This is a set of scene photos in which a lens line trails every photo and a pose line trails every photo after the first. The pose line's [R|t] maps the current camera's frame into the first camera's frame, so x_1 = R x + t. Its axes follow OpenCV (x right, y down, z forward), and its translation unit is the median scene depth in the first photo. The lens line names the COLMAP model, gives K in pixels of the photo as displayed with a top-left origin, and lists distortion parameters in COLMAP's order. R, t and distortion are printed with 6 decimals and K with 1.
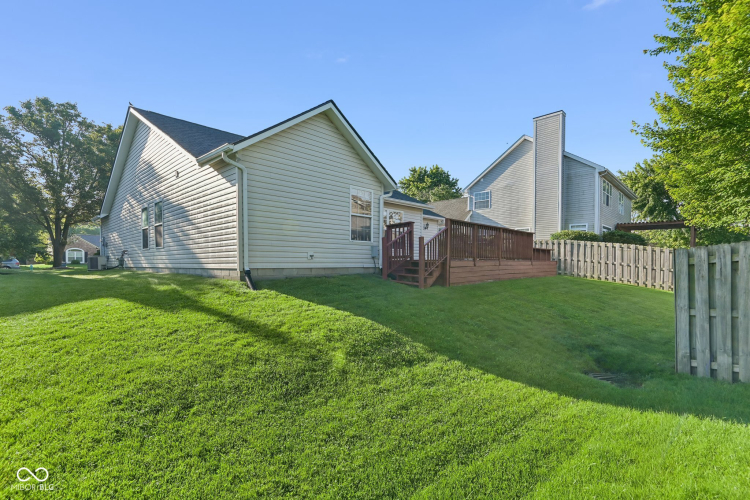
lens RADIAL K [[346.2, 0, 362.5], [0, 346.2, 262.9], [0, 0, 1]] dist [0.008964, -0.001383]
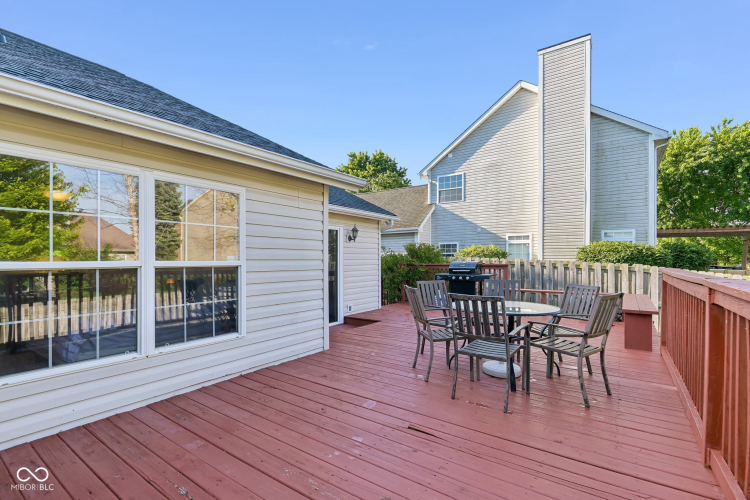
lens RADIAL K [[346.2, 0, 378.8], [0, 346.2, 252.9], [0, 0, 1]] dist [0.008964, -0.001383]
pose [[0.979815, -0.000130, 0.199907, 0.059400], [0.003967, 0.999815, -0.018795, -0.033937], [-0.199867, 0.019209, 0.979635, 0.266378]]
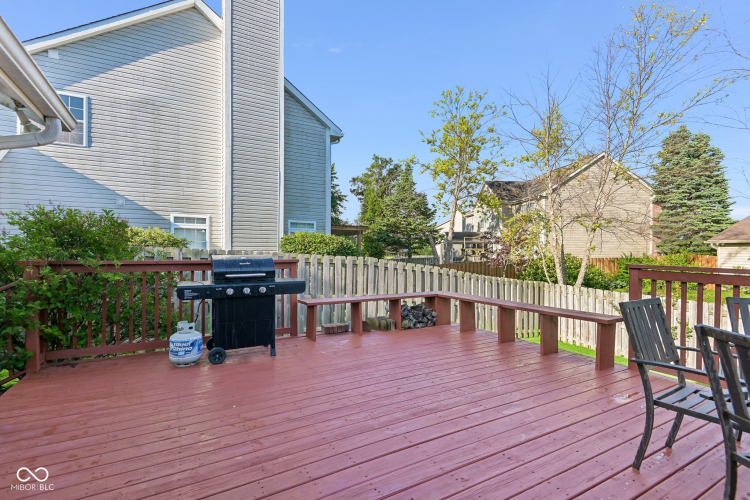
lens RADIAL K [[346.2, 0, 368.7], [0, 346.2, 251.8], [0, 0, 1]] dist [0.008964, -0.001383]
pose [[0.221125, -0.009090, 0.975203, 0.055835], [-0.000031, 0.999956, 0.009328, -0.035286], [-0.975246, -0.002093, 0.221115, 0.401978]]
